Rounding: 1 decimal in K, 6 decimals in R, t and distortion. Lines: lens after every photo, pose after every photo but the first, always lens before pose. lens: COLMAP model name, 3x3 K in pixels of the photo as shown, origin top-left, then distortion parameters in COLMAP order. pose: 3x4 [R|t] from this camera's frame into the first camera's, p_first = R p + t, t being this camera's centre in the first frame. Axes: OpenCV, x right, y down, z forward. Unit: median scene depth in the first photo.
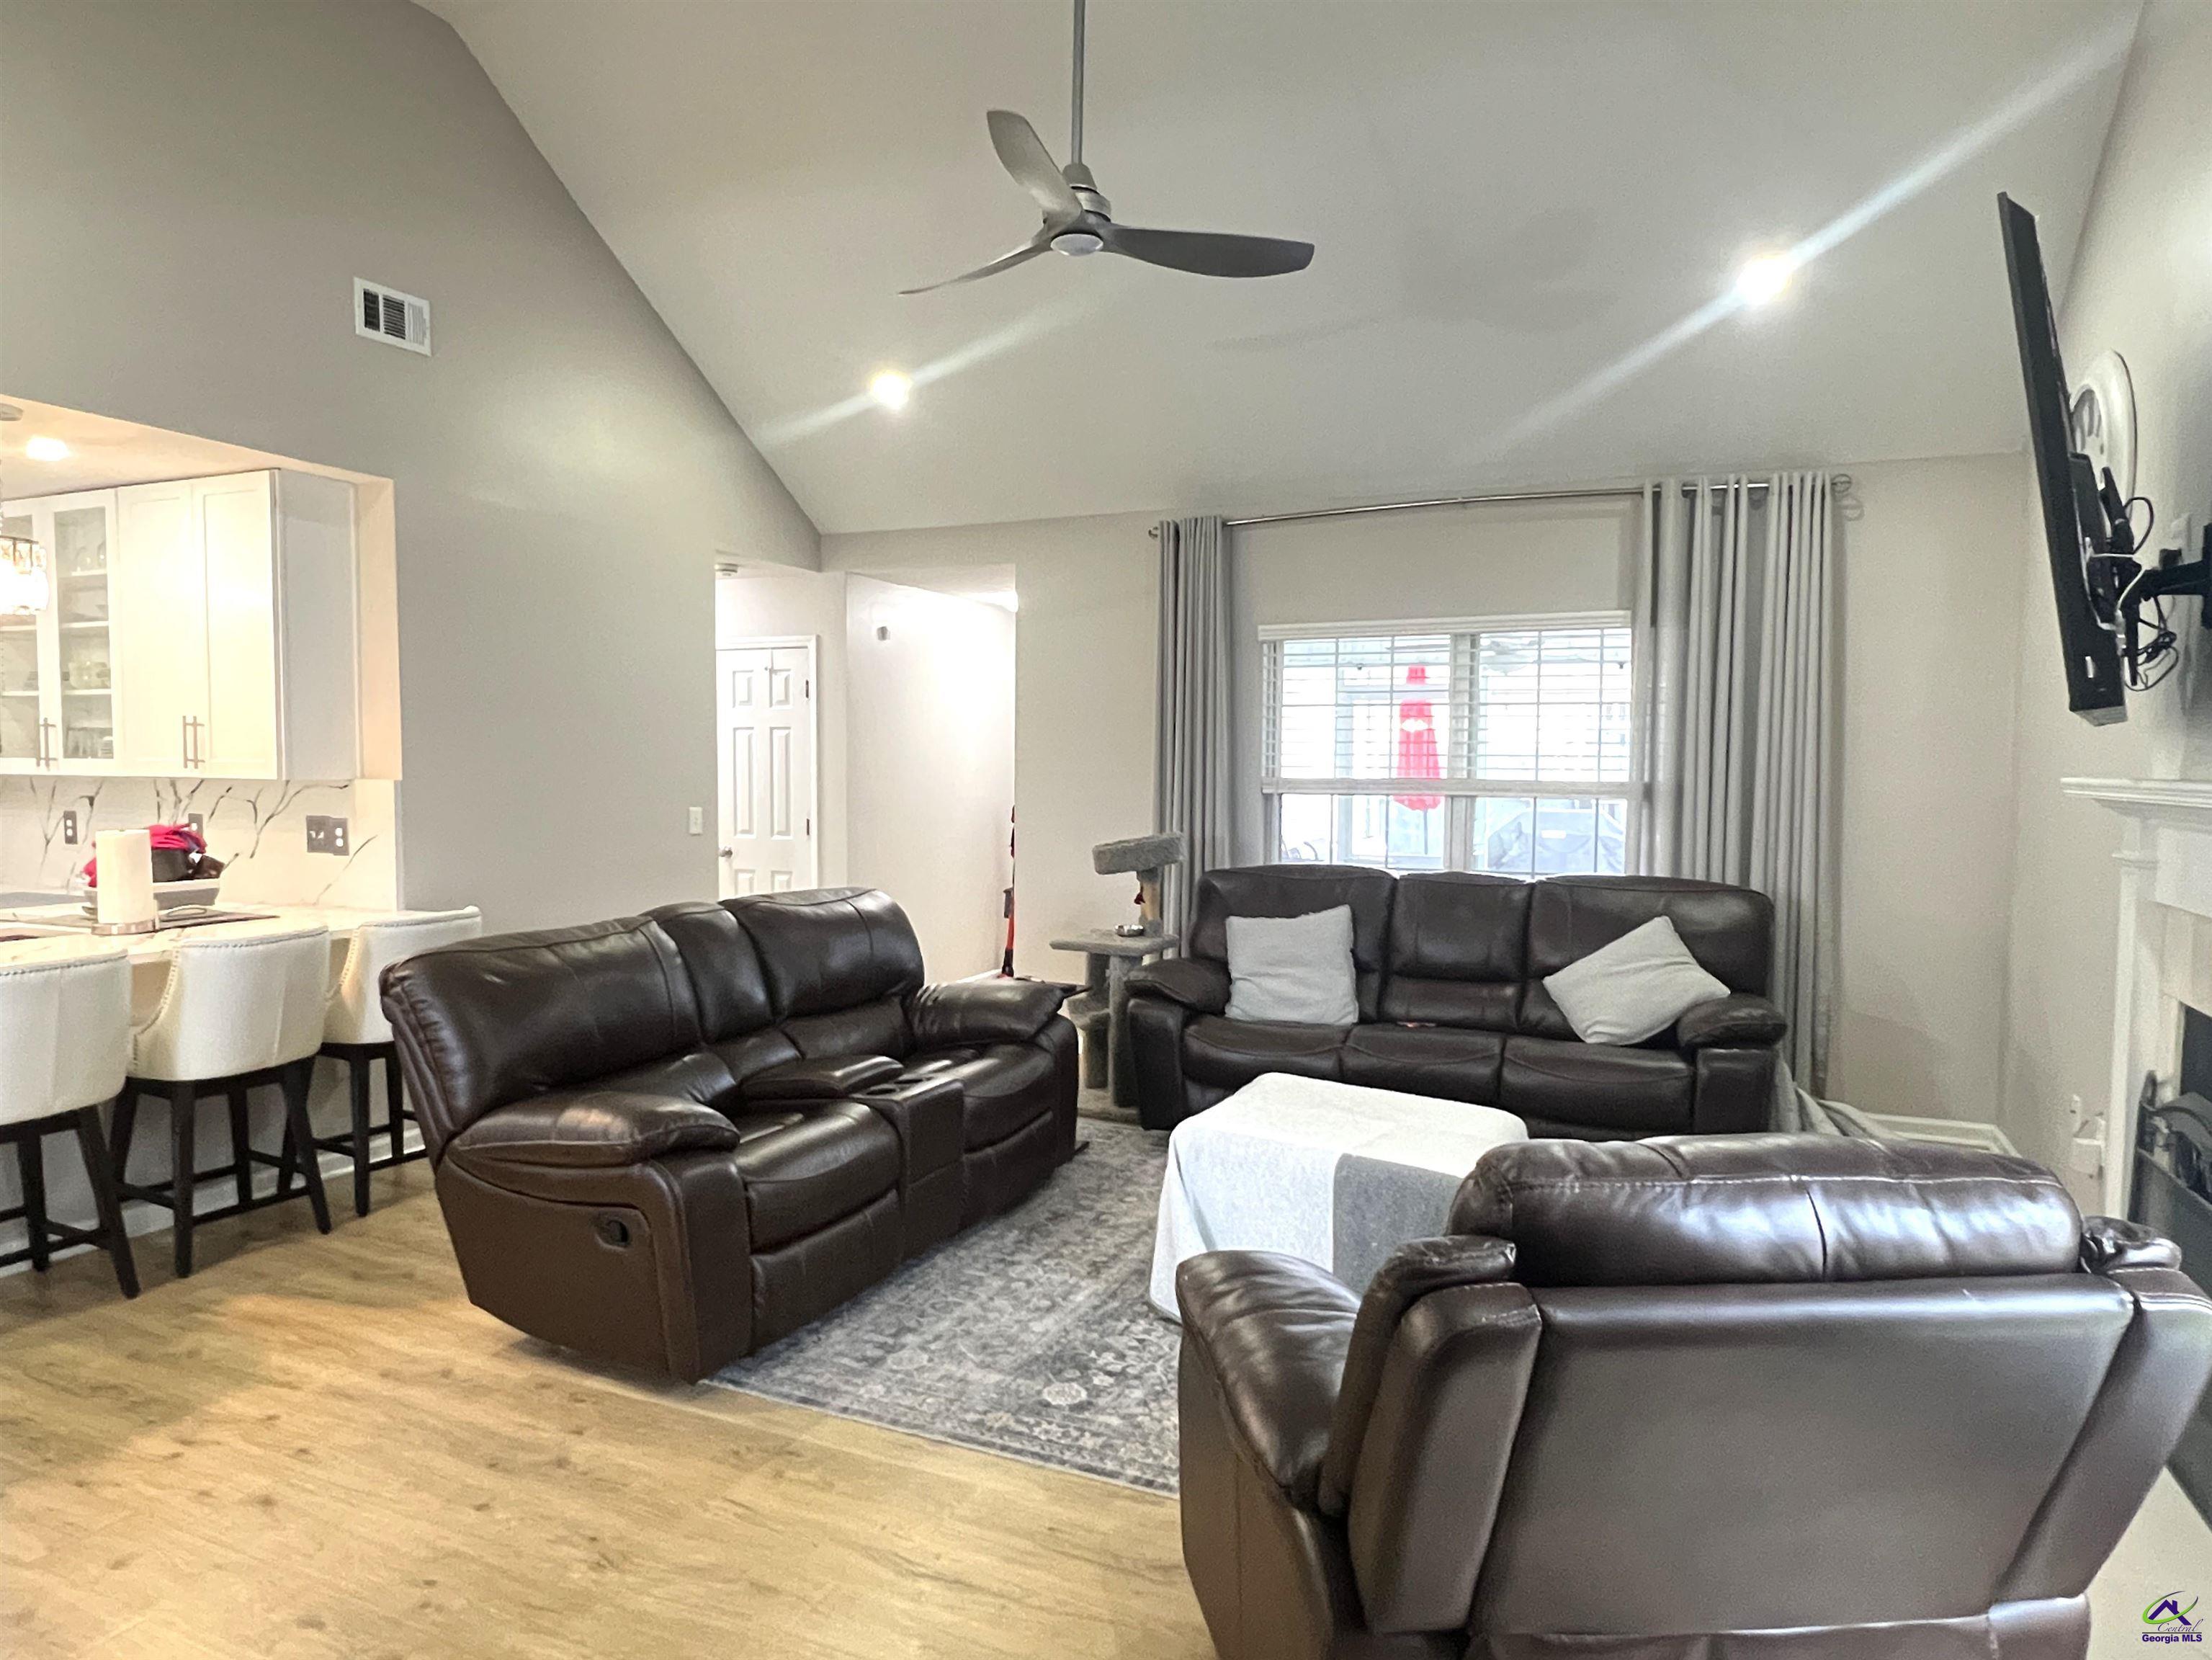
lens RADIAL K [[1354.6, 0, 1091.9], [0, 1354.6, 833.2], [0, 0, 1]] dist [-0.001500, -0.000911]
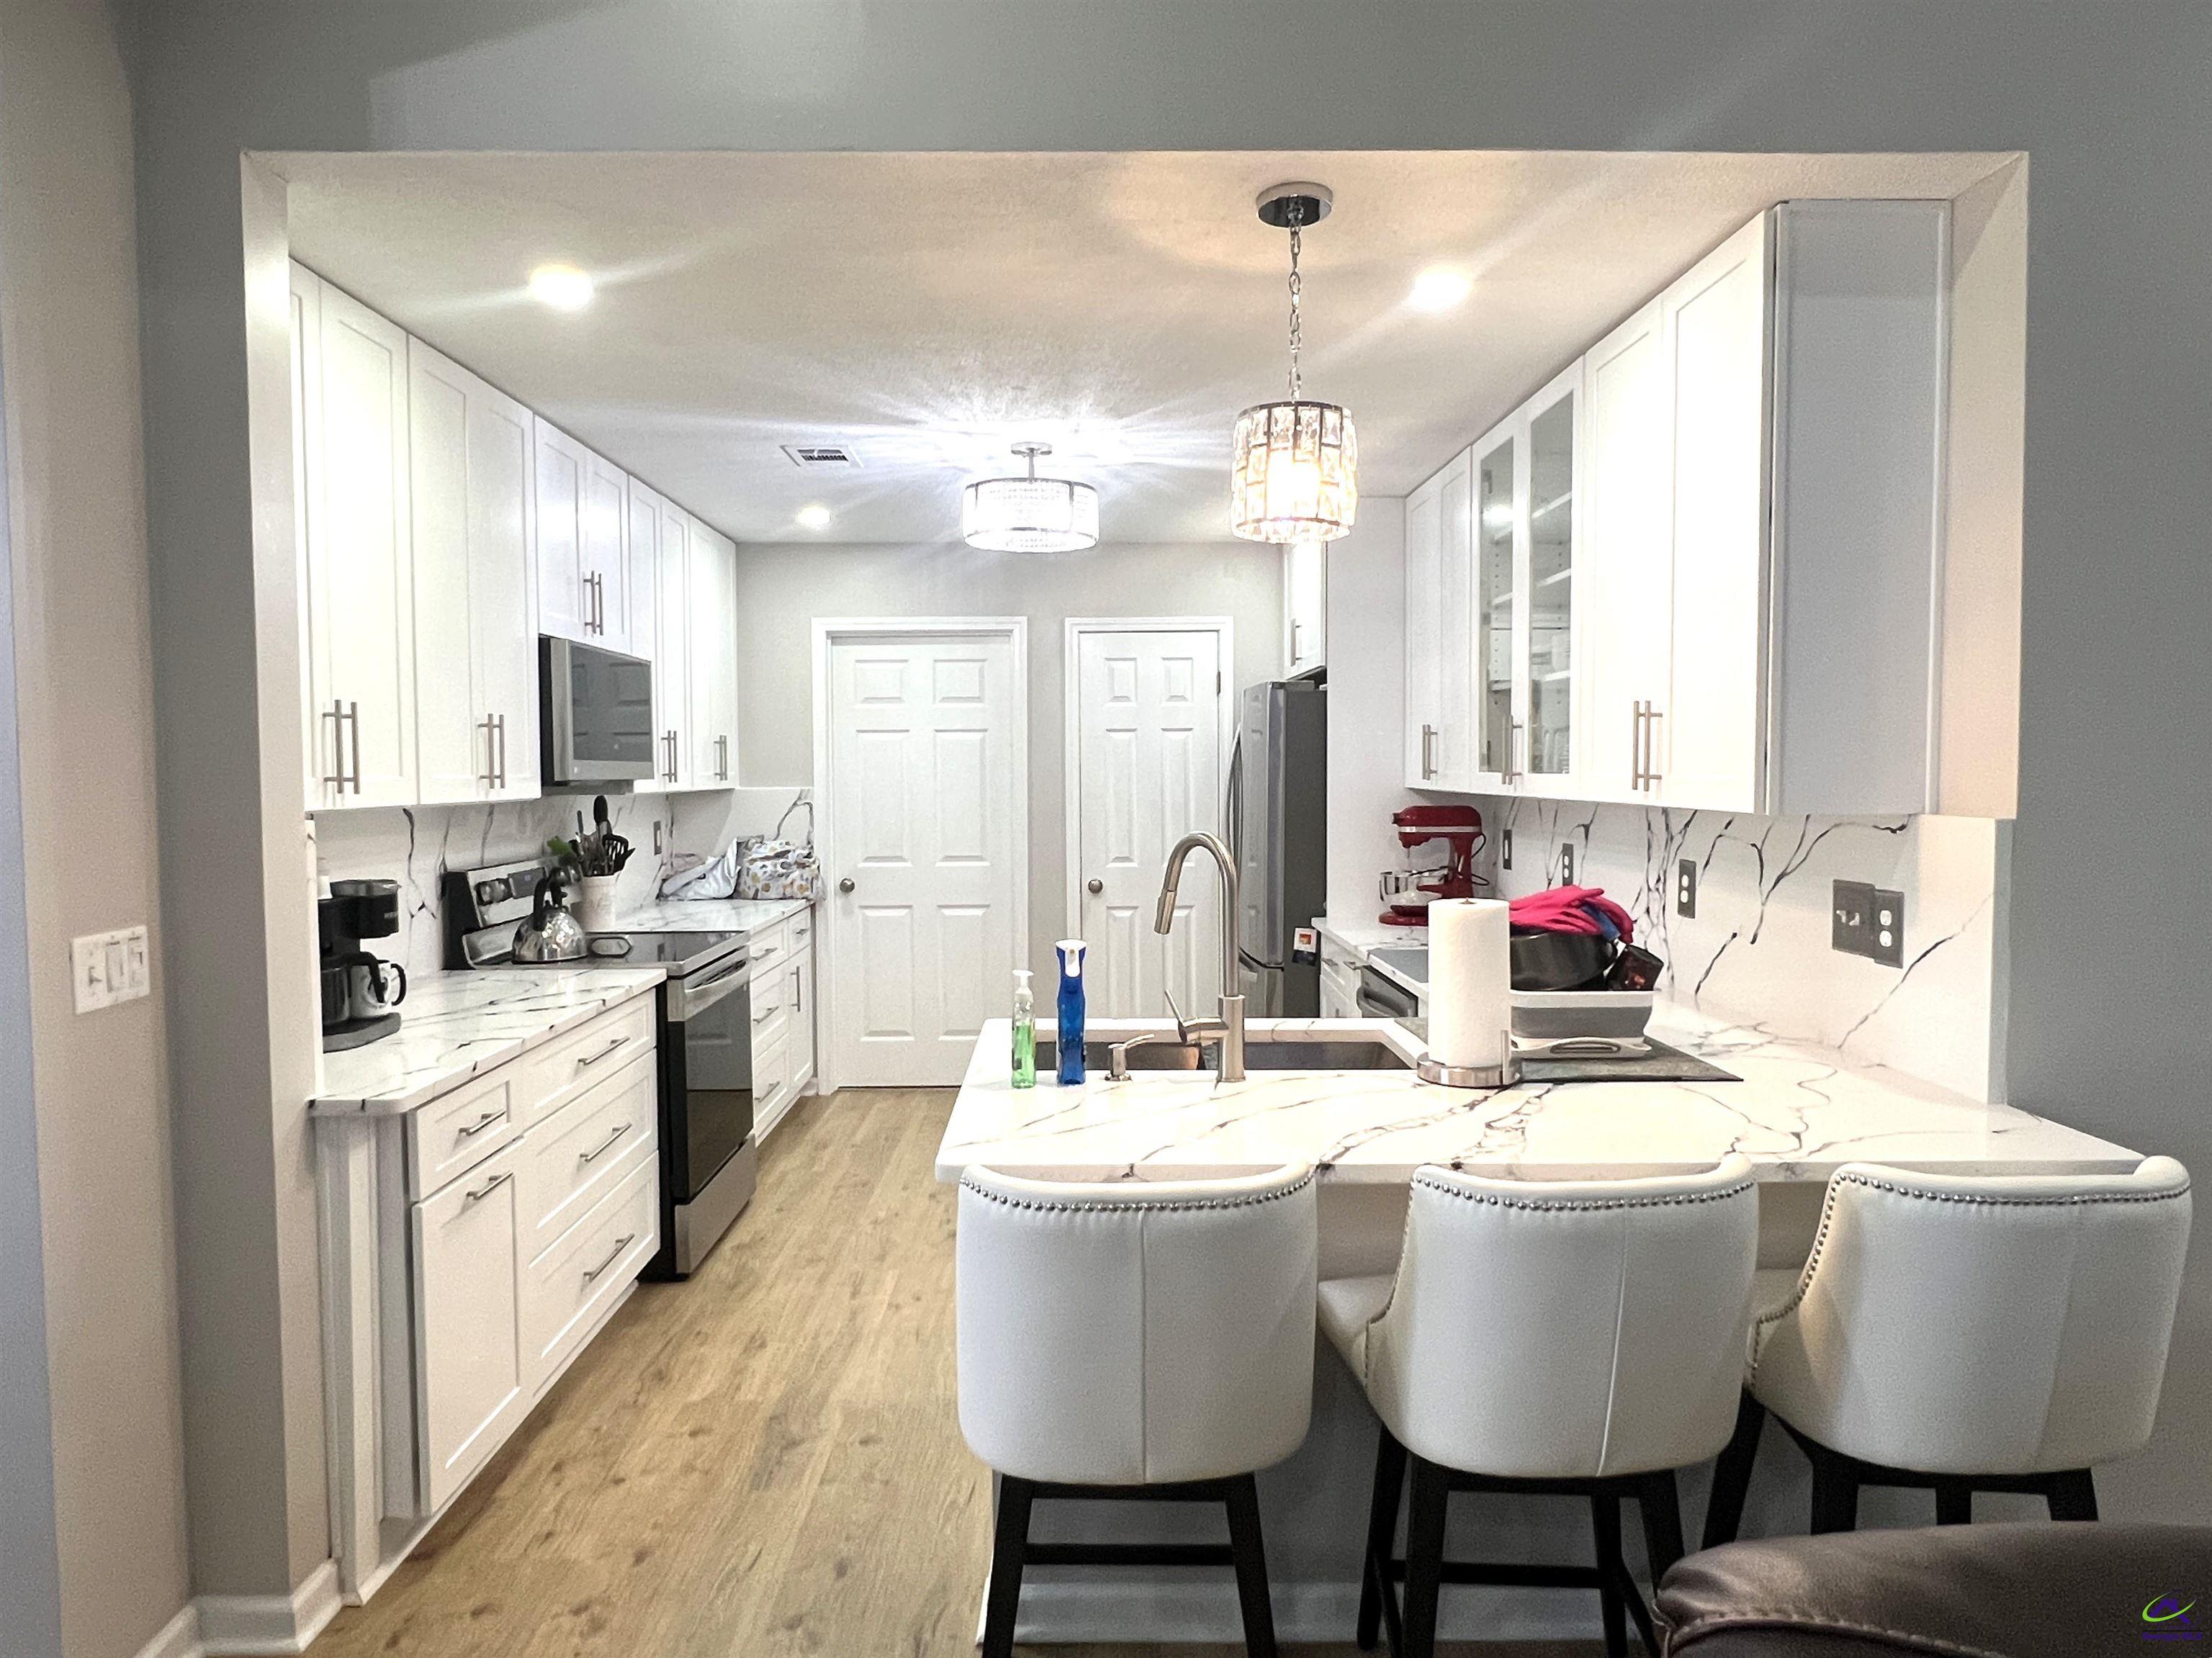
lens RADIAL K [[1354.3, 0, 1091.9], [0, 1354.3, 832.2], [0, 0, 1]] dist [-0.001500, -0.000911]
pose [[0.415229, 0.036680, -0.908977, -0.223125], [-0.042841, 0.998867, 0.020737, -0.030507], [0.908708, 0.030331, 0.416330, 0.522534]]
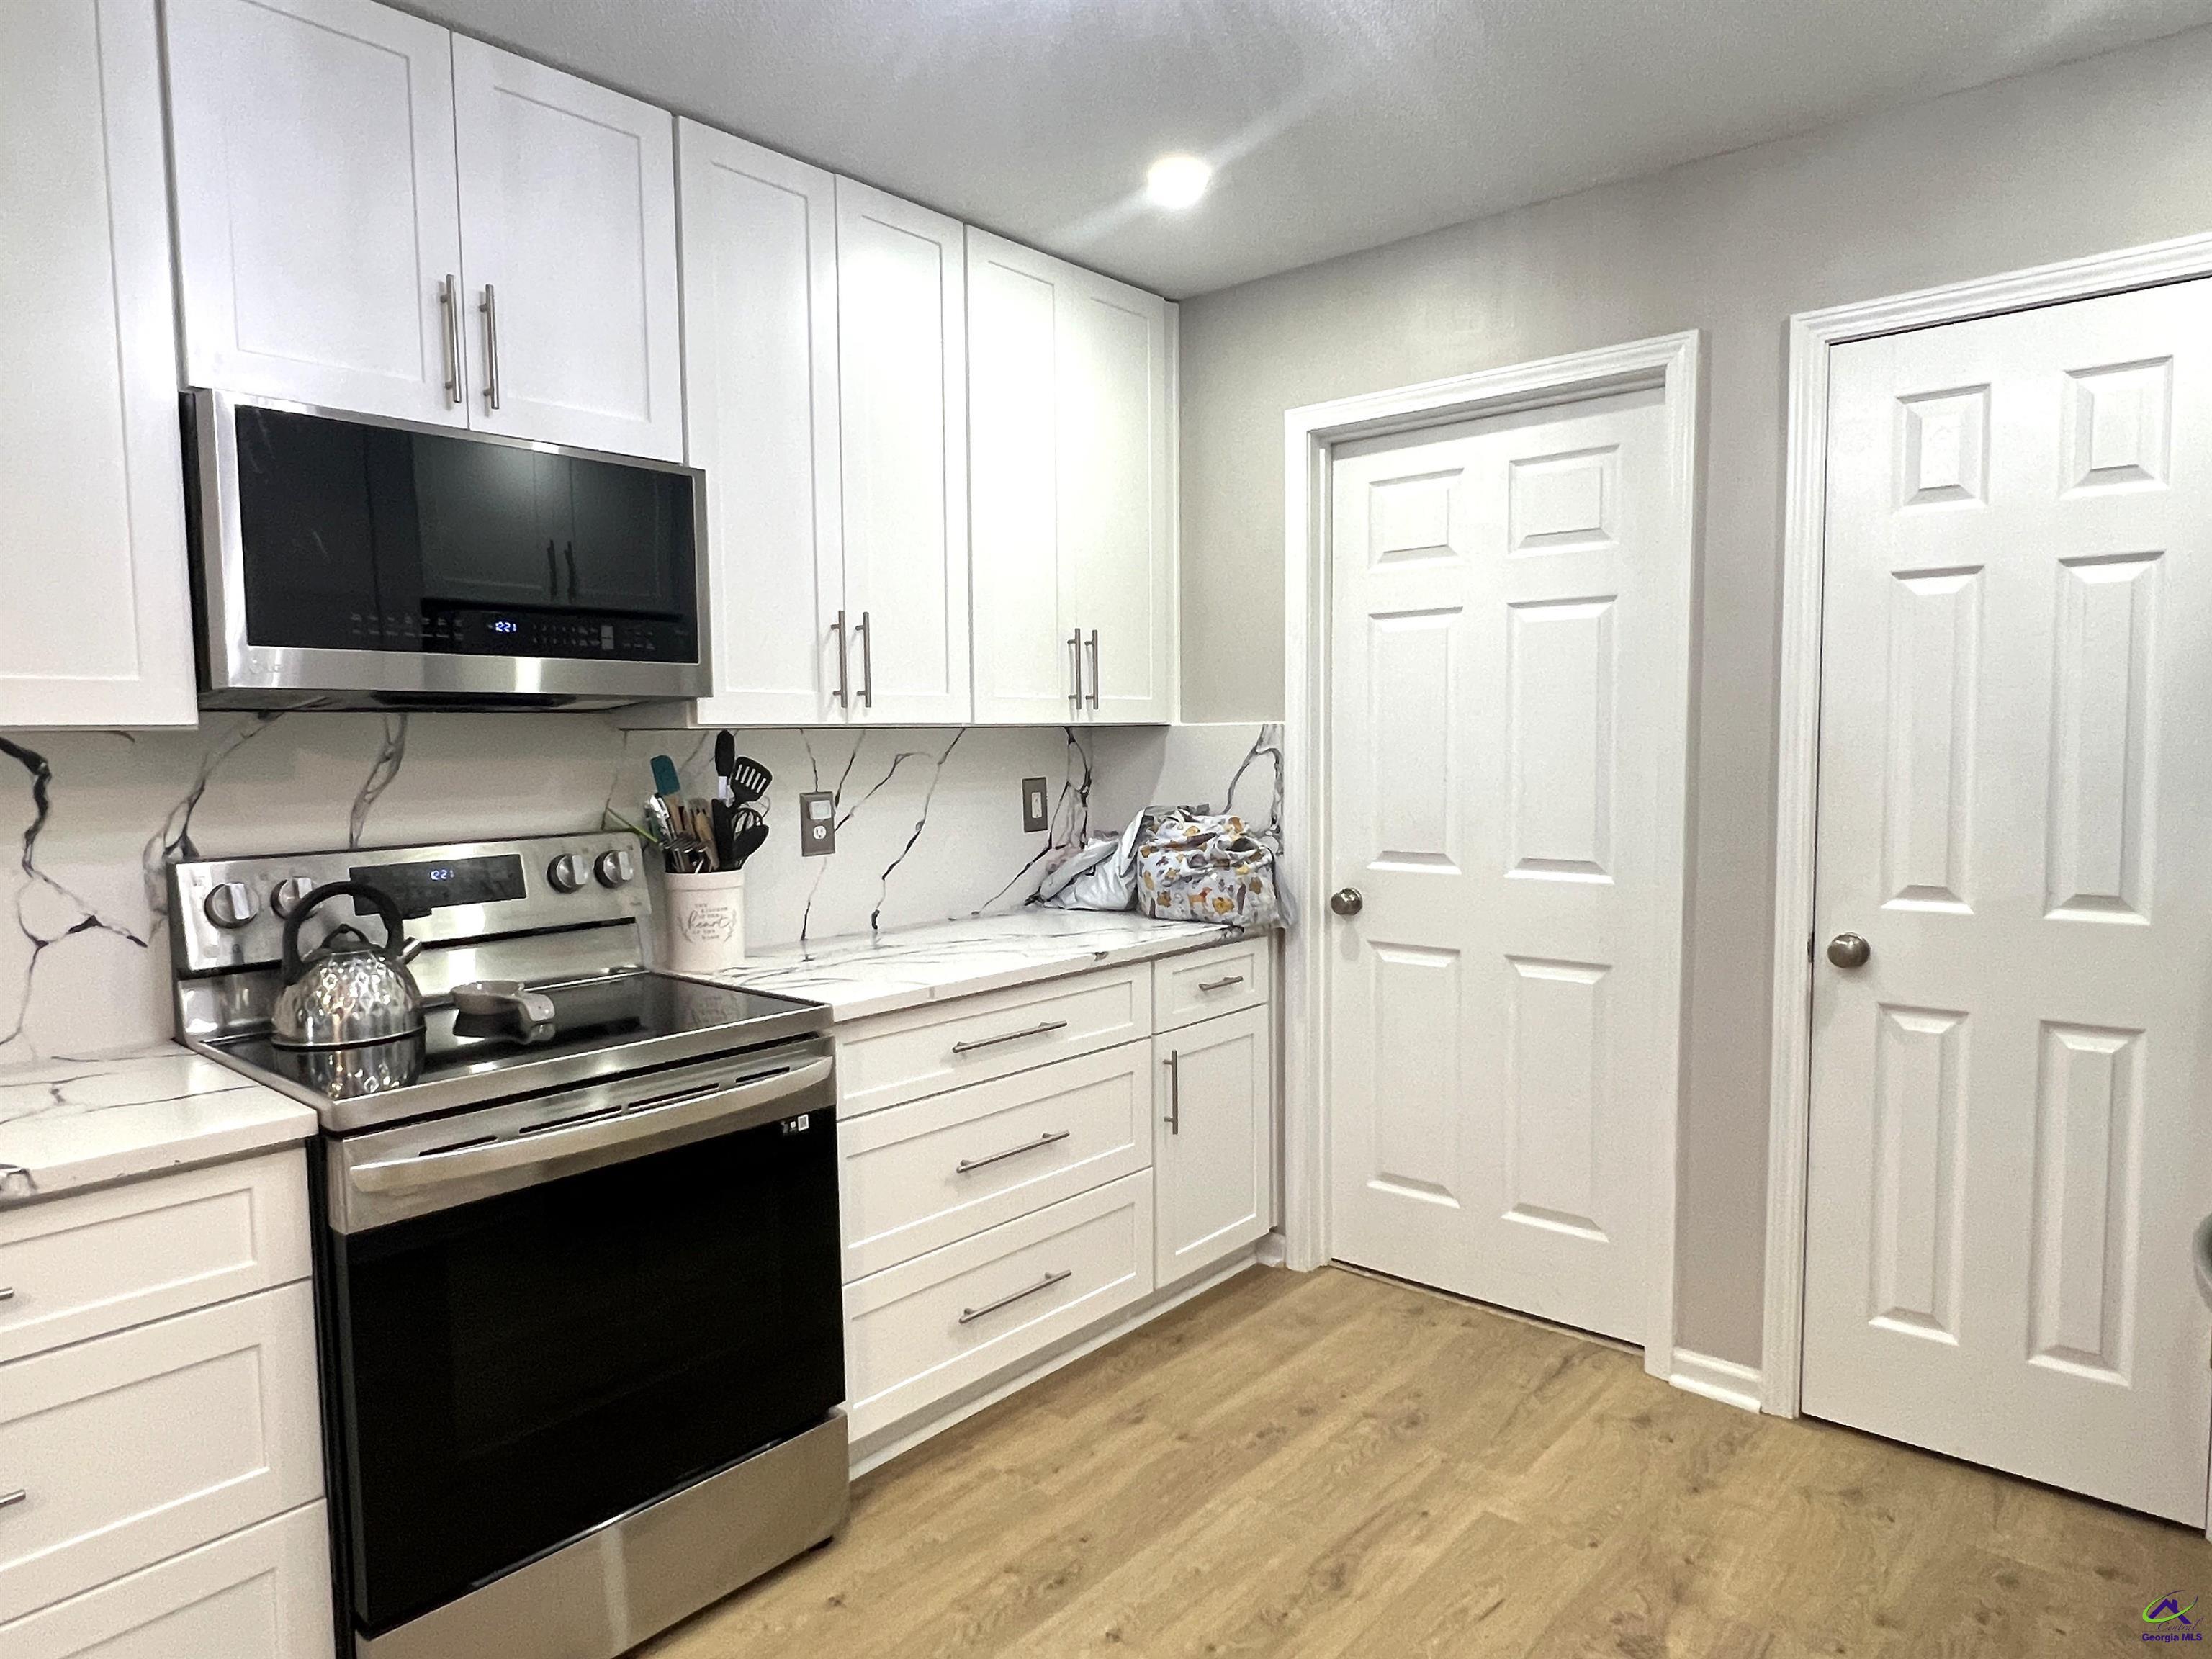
lens RADIAL K [[1354.4, 0, 1091.9], [0, 1354.4, 832.7], [0, 0, 1]] dist [-0.001500, -0.000911]
pose [[-0.294489, 0.071001, -0.953014, -0.750250], [-0.041295, 0.995359, 0.086917, -0.034214], [0.954762, 0.064951, -0.290190, 0.900663]]
